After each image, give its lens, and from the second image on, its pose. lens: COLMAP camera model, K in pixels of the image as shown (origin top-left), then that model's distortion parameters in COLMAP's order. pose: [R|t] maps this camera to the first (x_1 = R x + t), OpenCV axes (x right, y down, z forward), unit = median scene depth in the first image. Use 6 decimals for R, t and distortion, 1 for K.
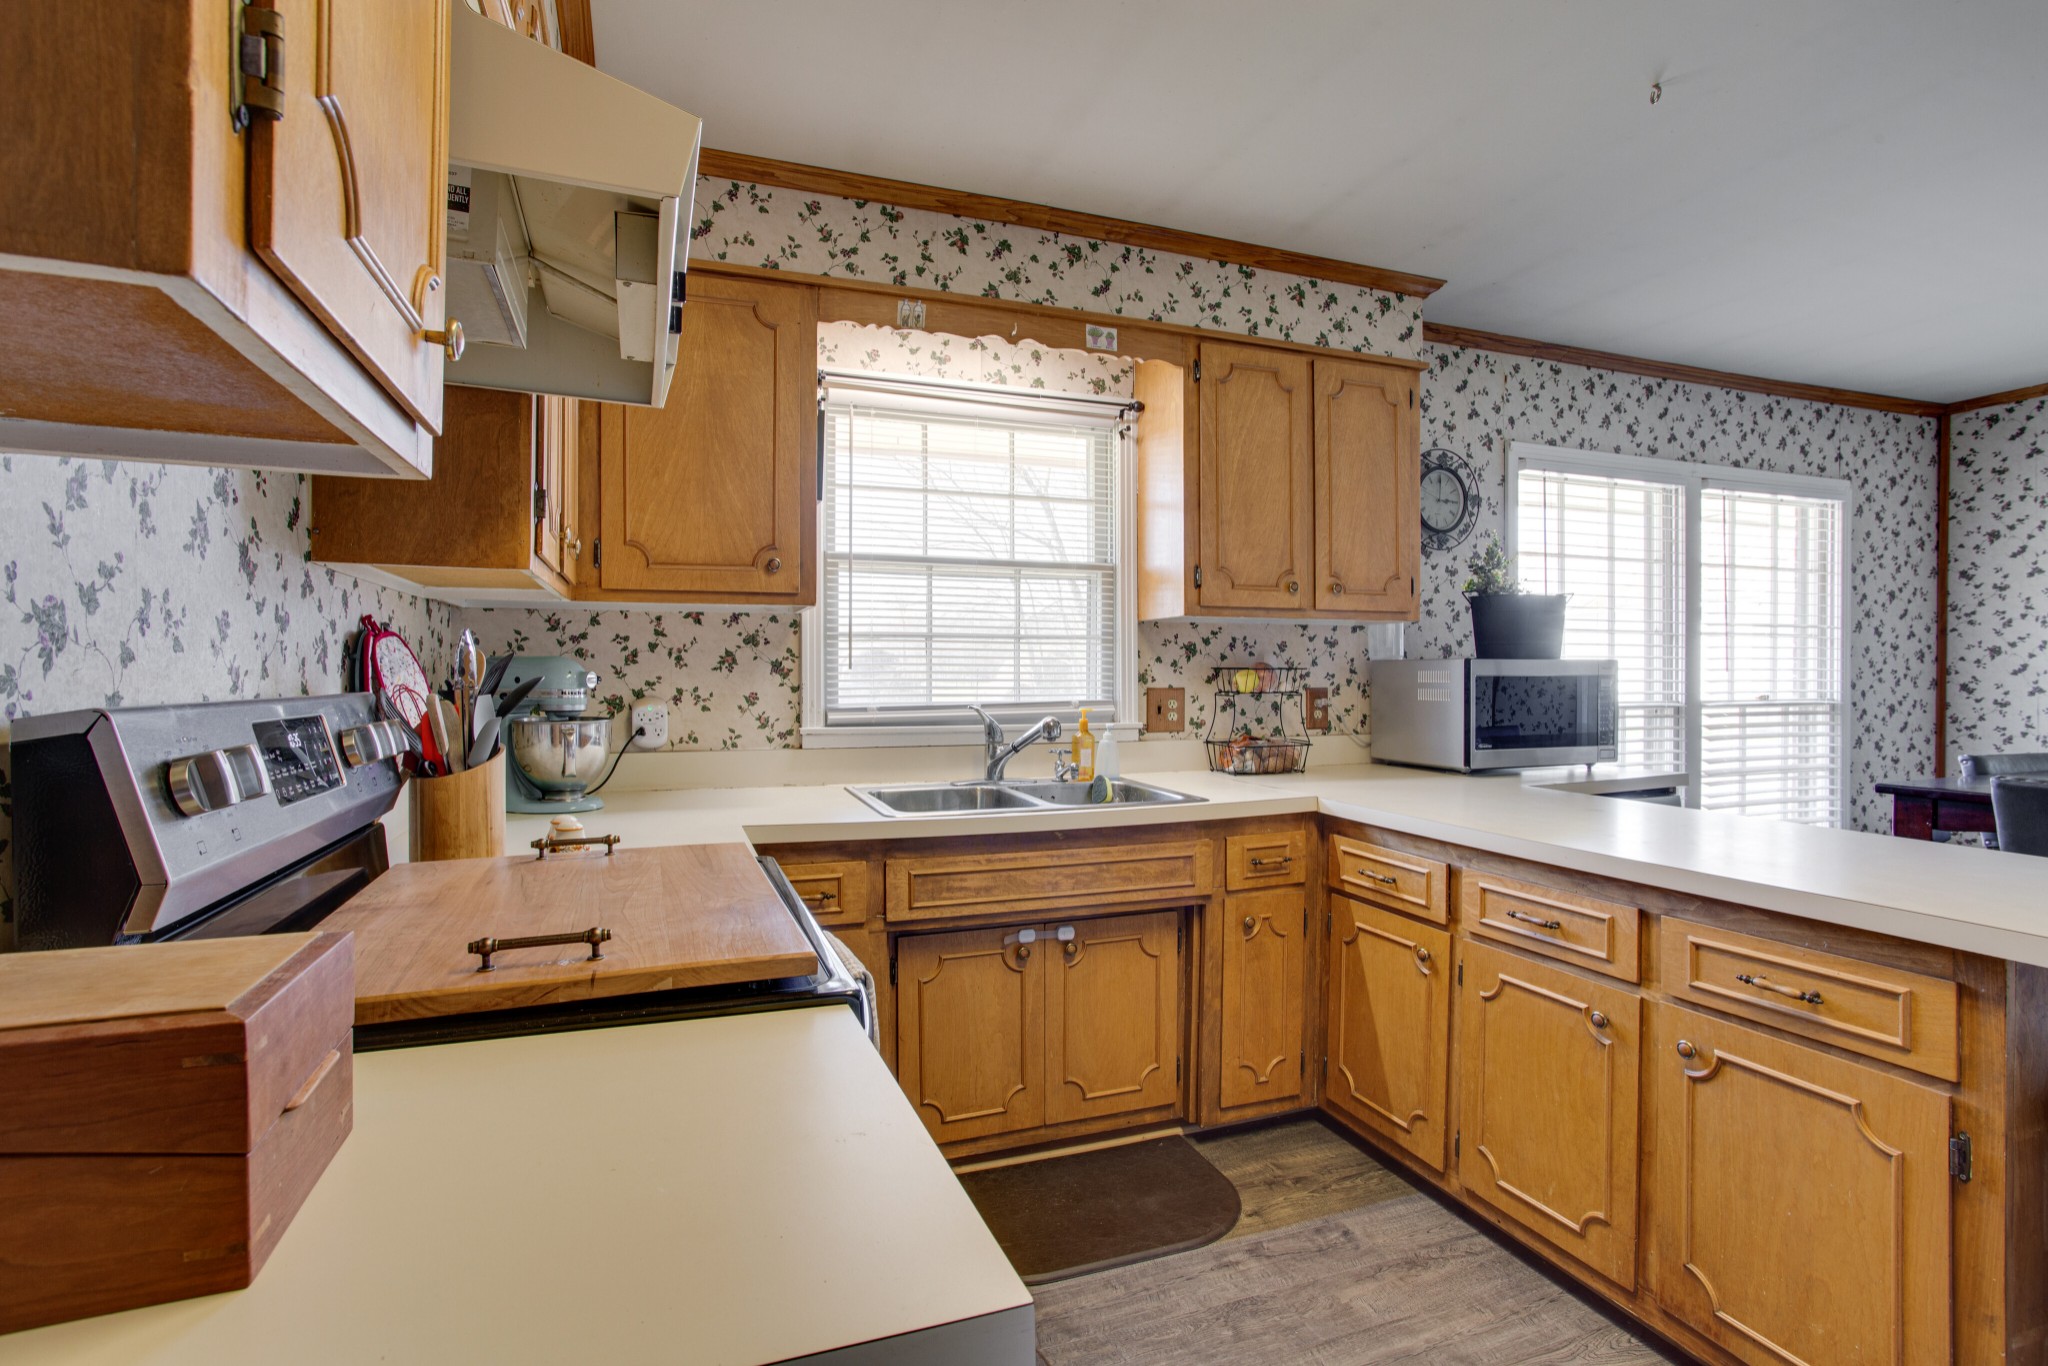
lens RADIAL K [[988.8, 0, 1020.3], [0, 988.8, 689.1], [0, 0, 1]] dist [-0.041520, 0.024633]
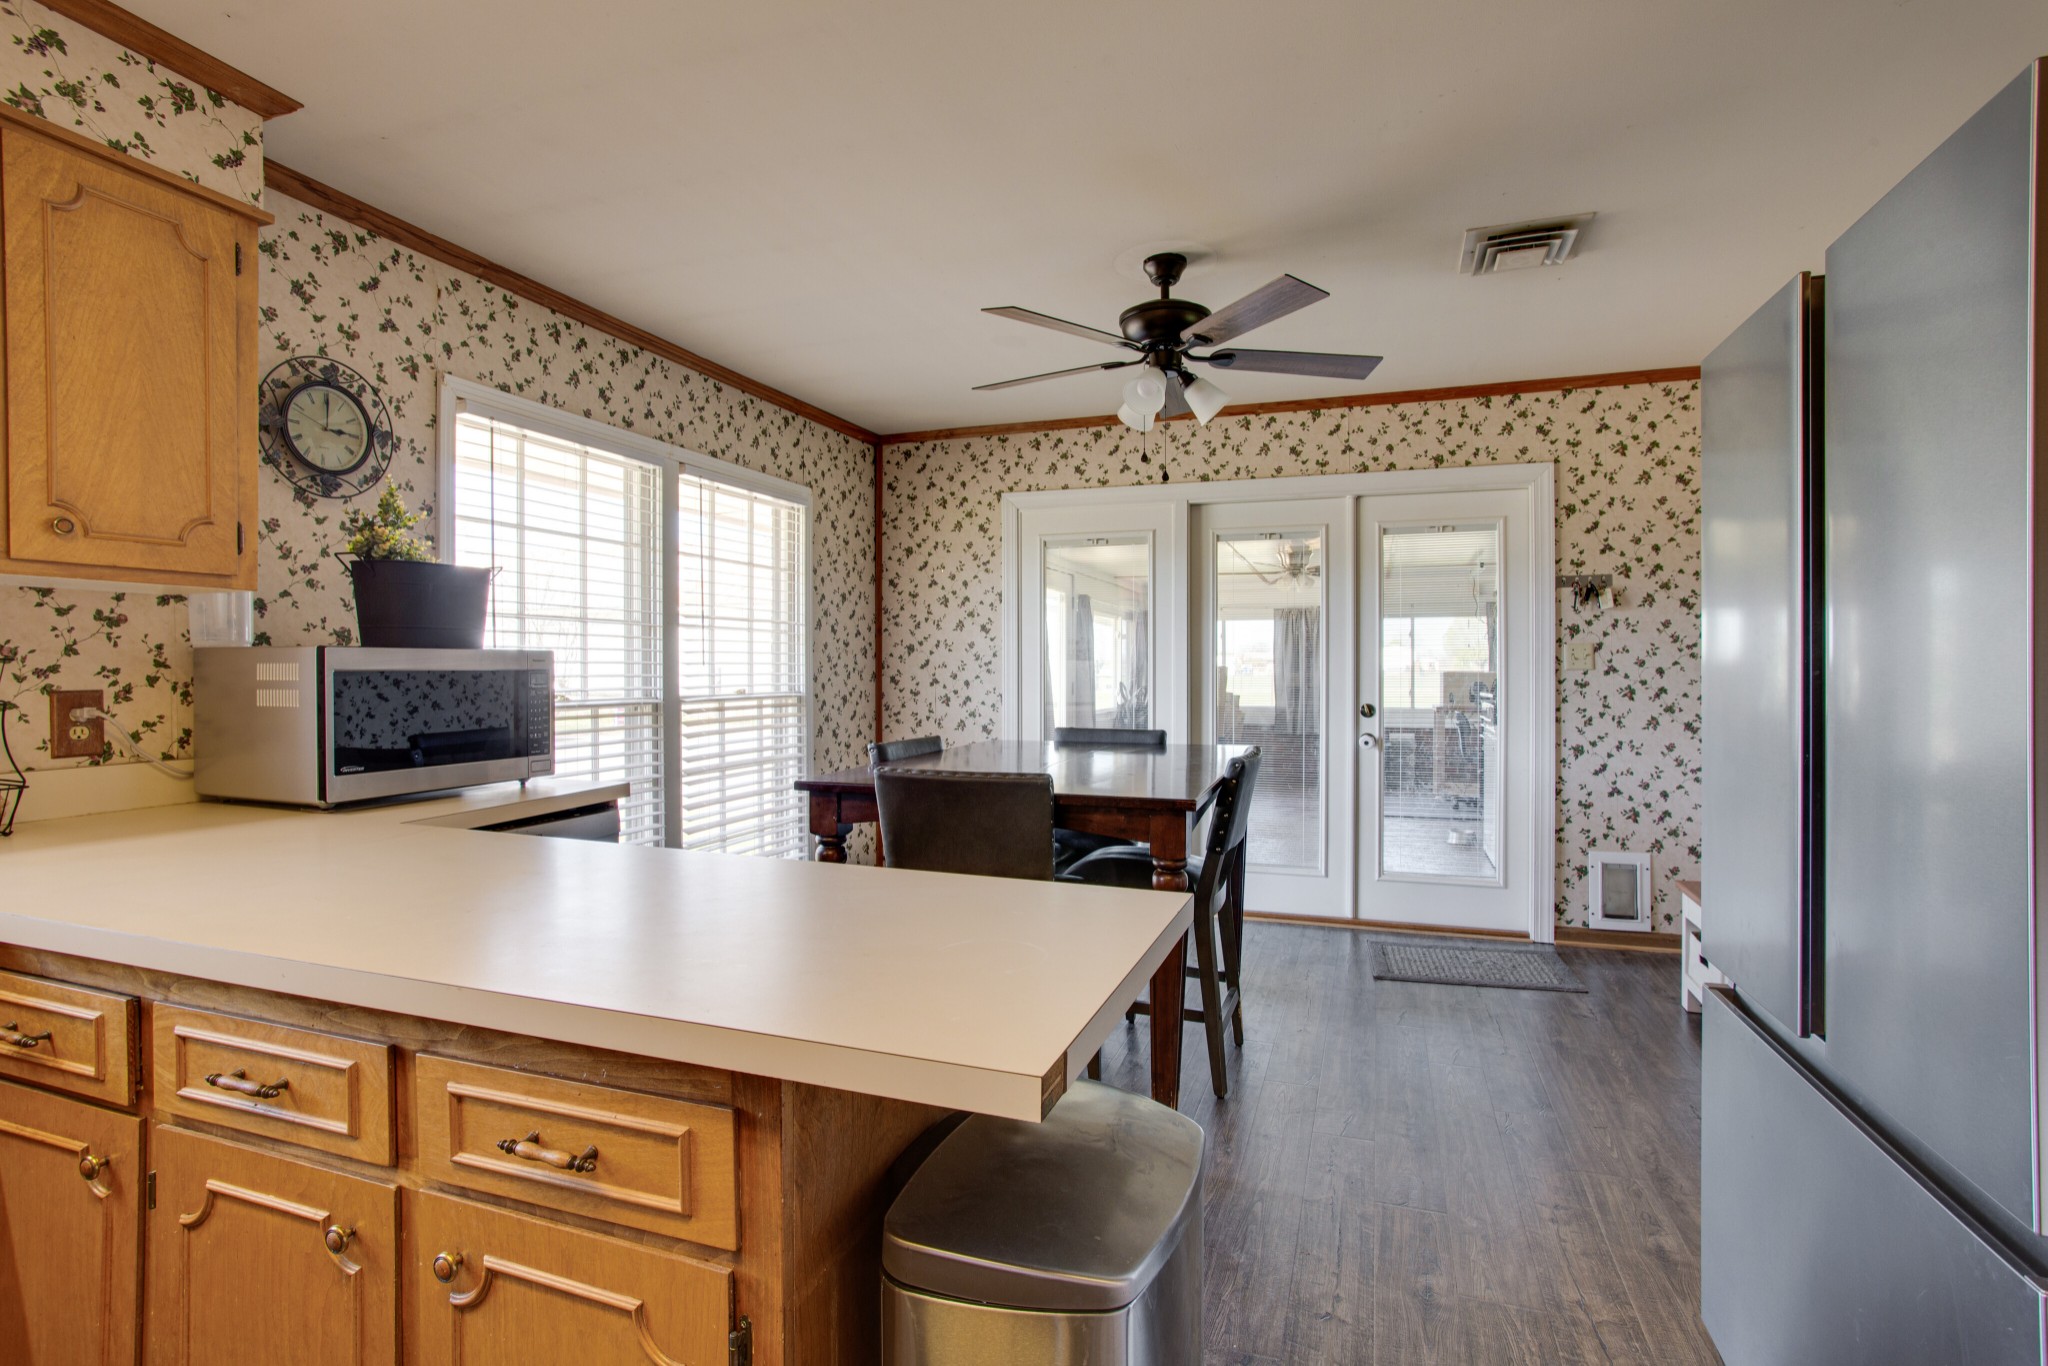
lens RADIAL K [[988.8, 0, 1025.7], [0, 988.8, 668.7], [0, 0, 1]] dist [-0.041520, 0.024633]
pose [[0.645675, -0.000034, 0.763612, 0.239092], [0.011436, 0.999888, -0.009626, -0.002642], [-0.763527, 0.014948, 0.645603, 0.162438]]
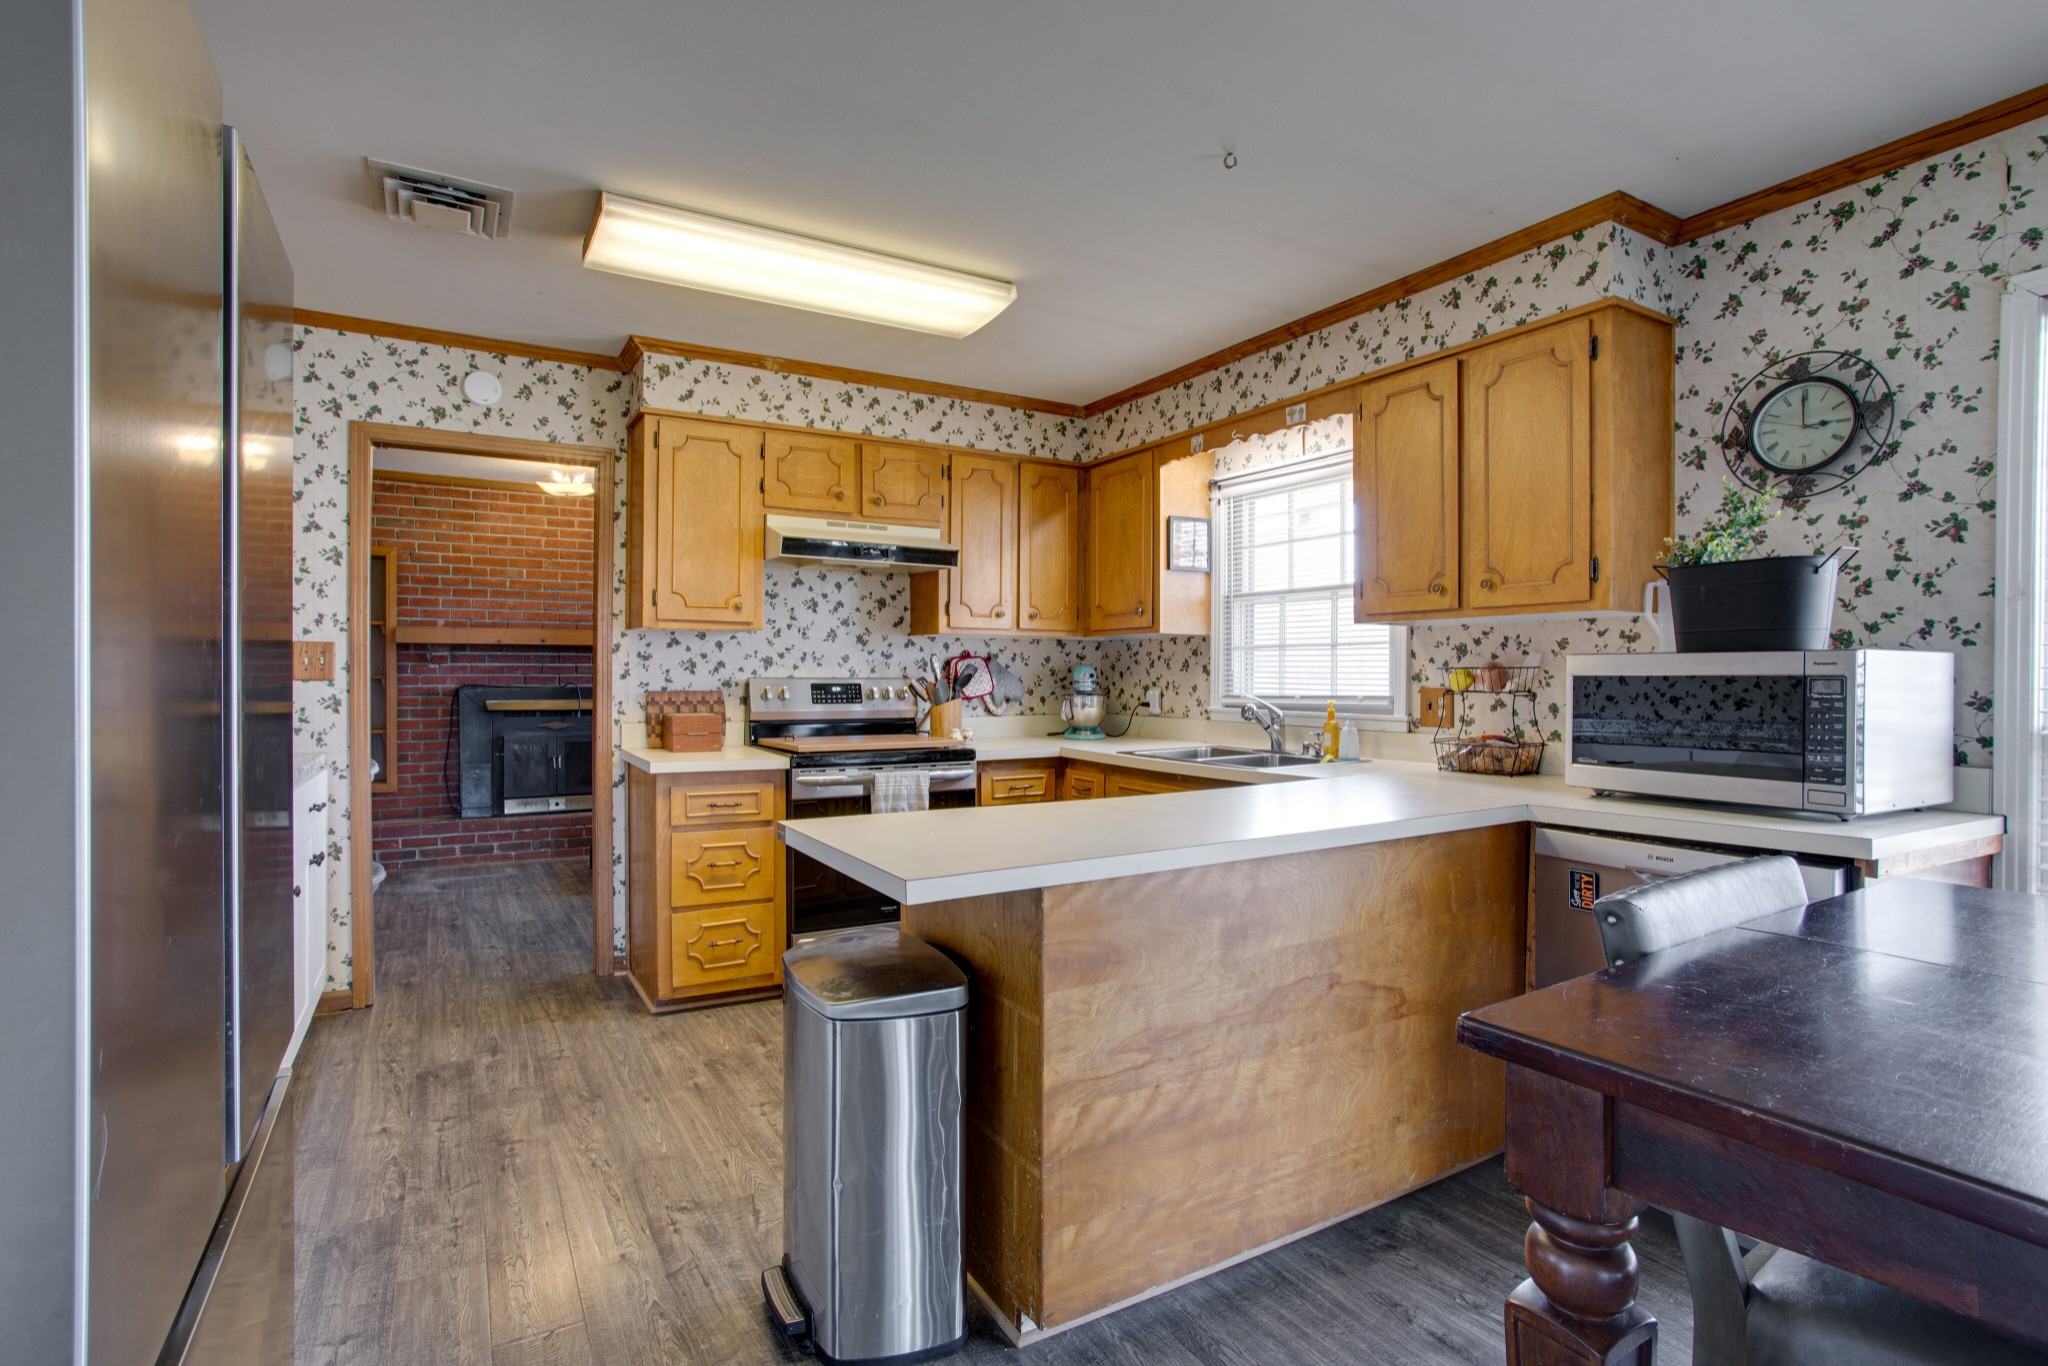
lens RADIAL K [[997.3, 0, 1007.3], [0, 997.3, 678.3], [0, 0, 1]] dist [-0.042570, 0.025692]
pose [[0.166332, 0.005450, -0.986055, 1.158819], [-0.016219, 0.999865, 0.002791, -0.005637], [0.985936, 0.015528, 0.166398, 0.366086]]
